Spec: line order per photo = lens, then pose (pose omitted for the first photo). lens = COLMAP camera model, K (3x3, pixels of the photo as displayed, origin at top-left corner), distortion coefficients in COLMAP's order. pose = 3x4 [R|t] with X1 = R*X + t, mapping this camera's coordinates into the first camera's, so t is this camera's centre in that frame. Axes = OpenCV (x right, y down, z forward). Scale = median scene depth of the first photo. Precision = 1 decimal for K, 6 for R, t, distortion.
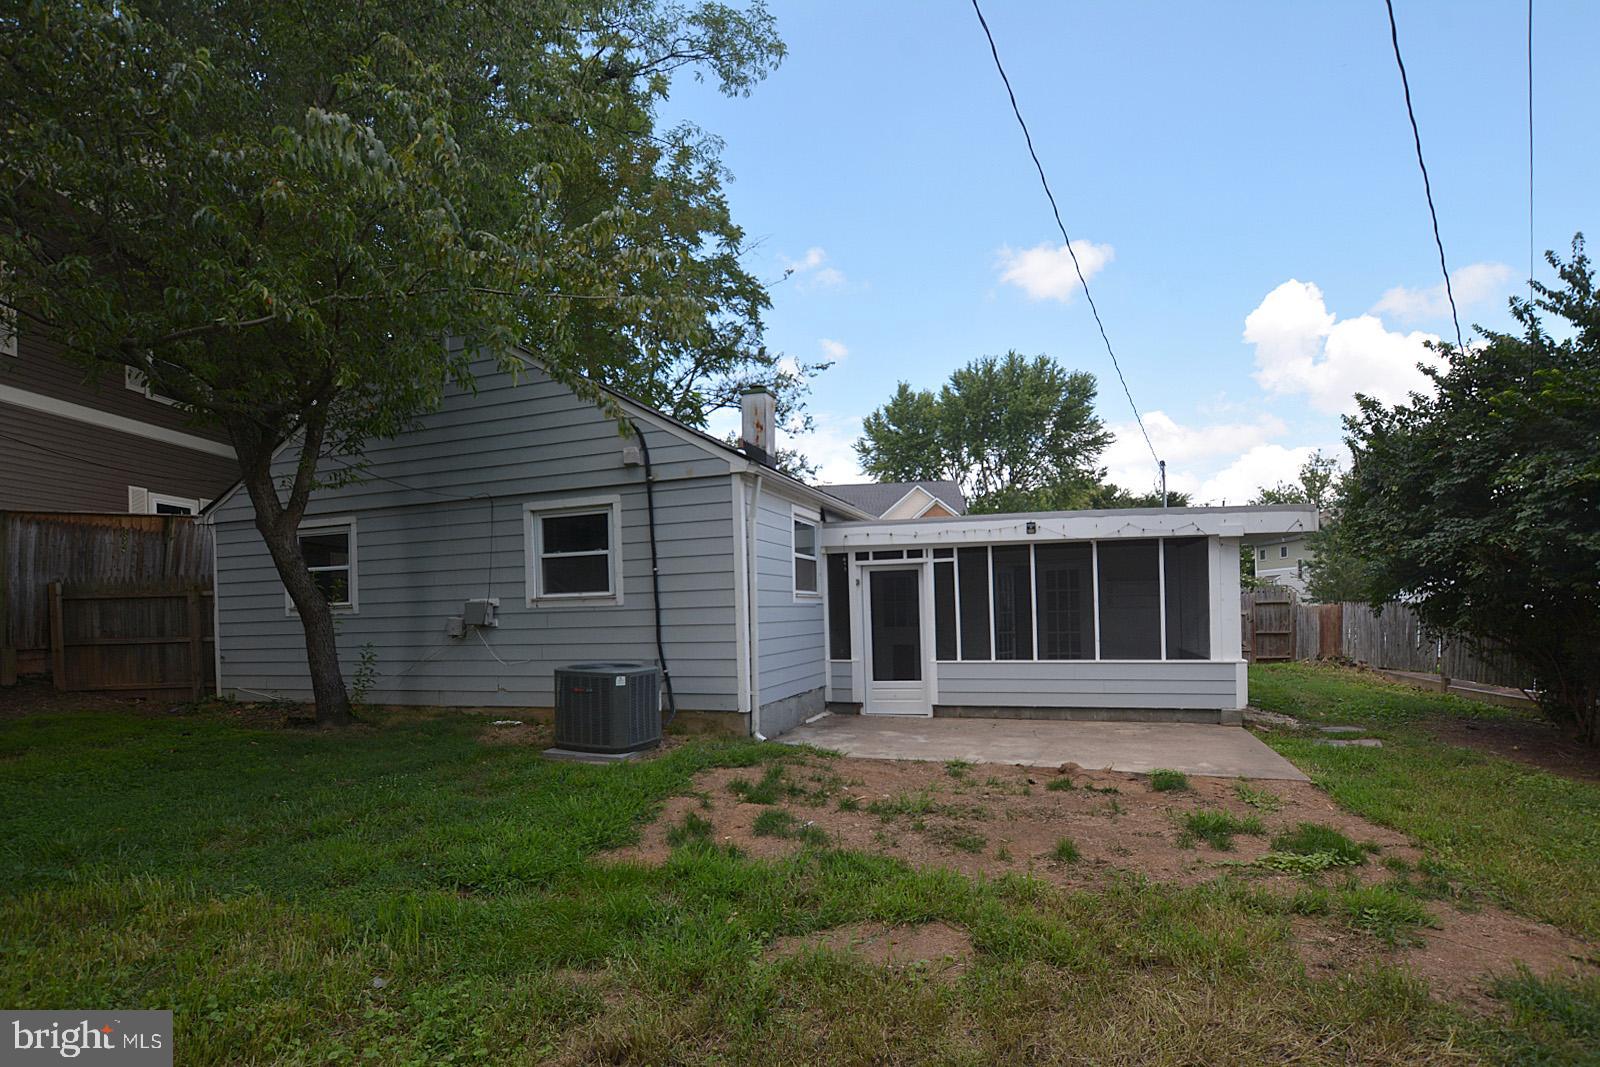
lens RADIAL K [[731.7, 0, 721.2], [0, 731.7, 612.3], [0, 0, 1]] dist [0.004028, -0.000180]
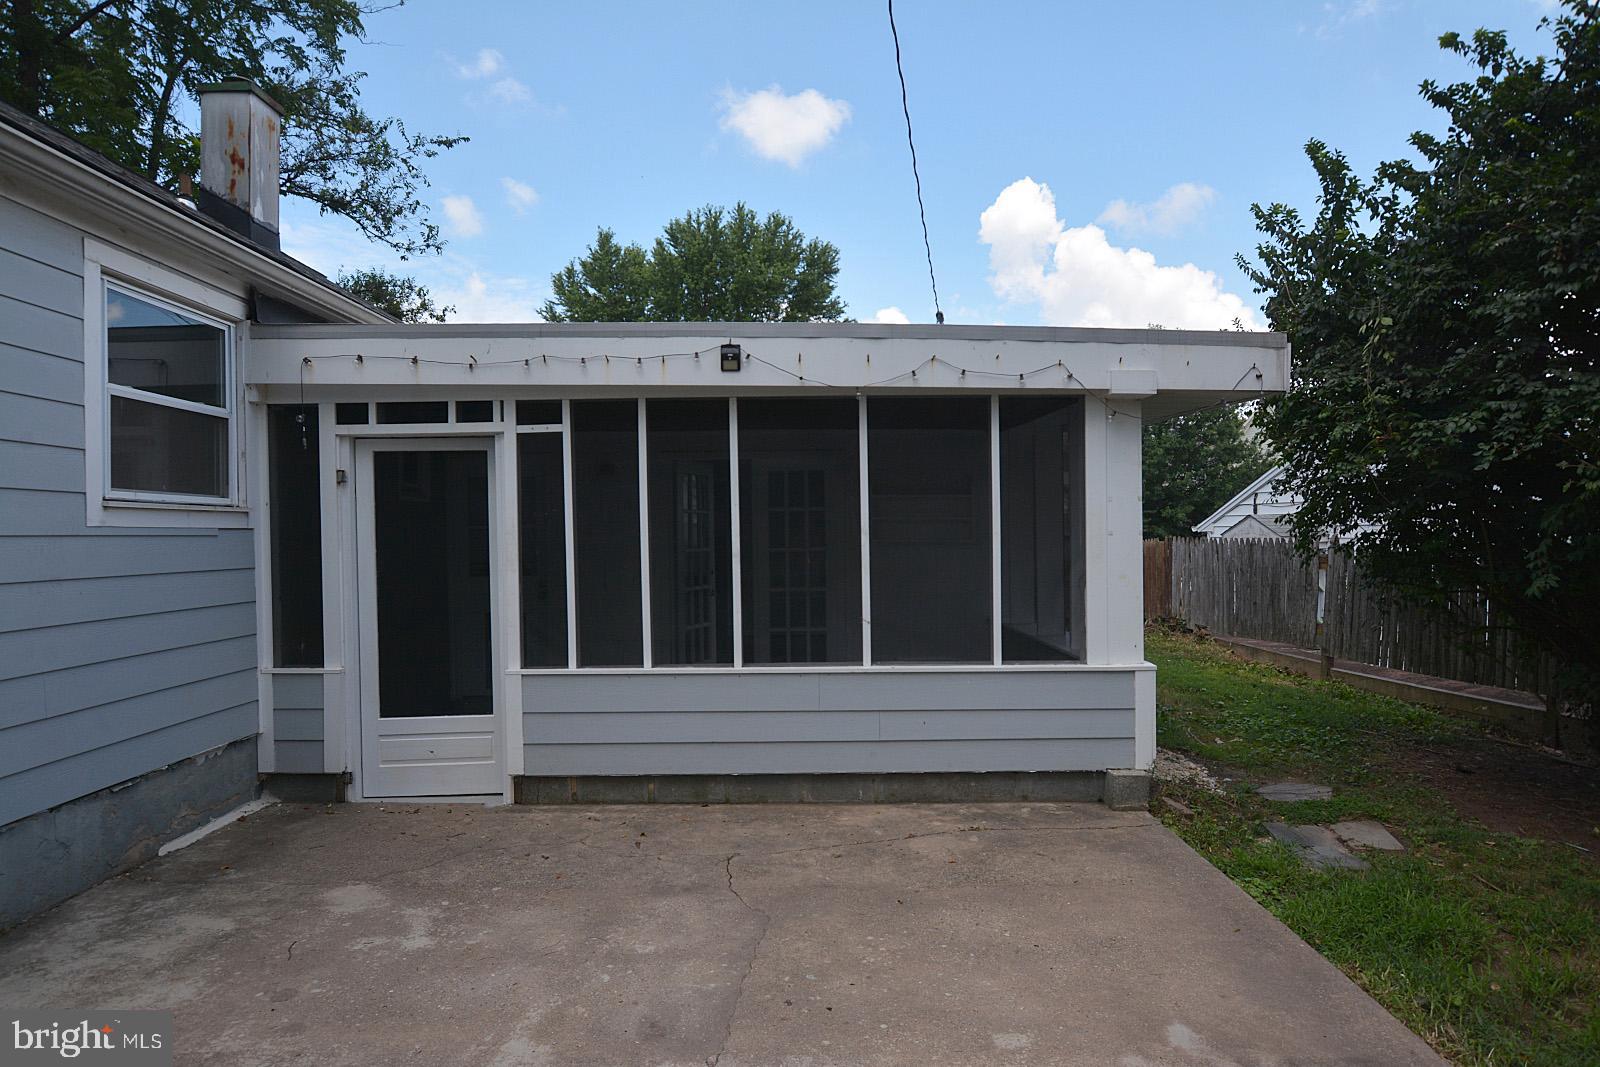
lens RADIAL K [[962.0, 0, 801.7], [0, 962.0, 535.1], [0, 0, 1]] dist [-0.007593, -0.001129]
pose [[0.904026, 0.010199, 0.427355, 0.185477], [-0.009074, 0.999948, -0.004670, -0.008667], [-0.427380, 0.000344, 0.904072, 0.397864]]
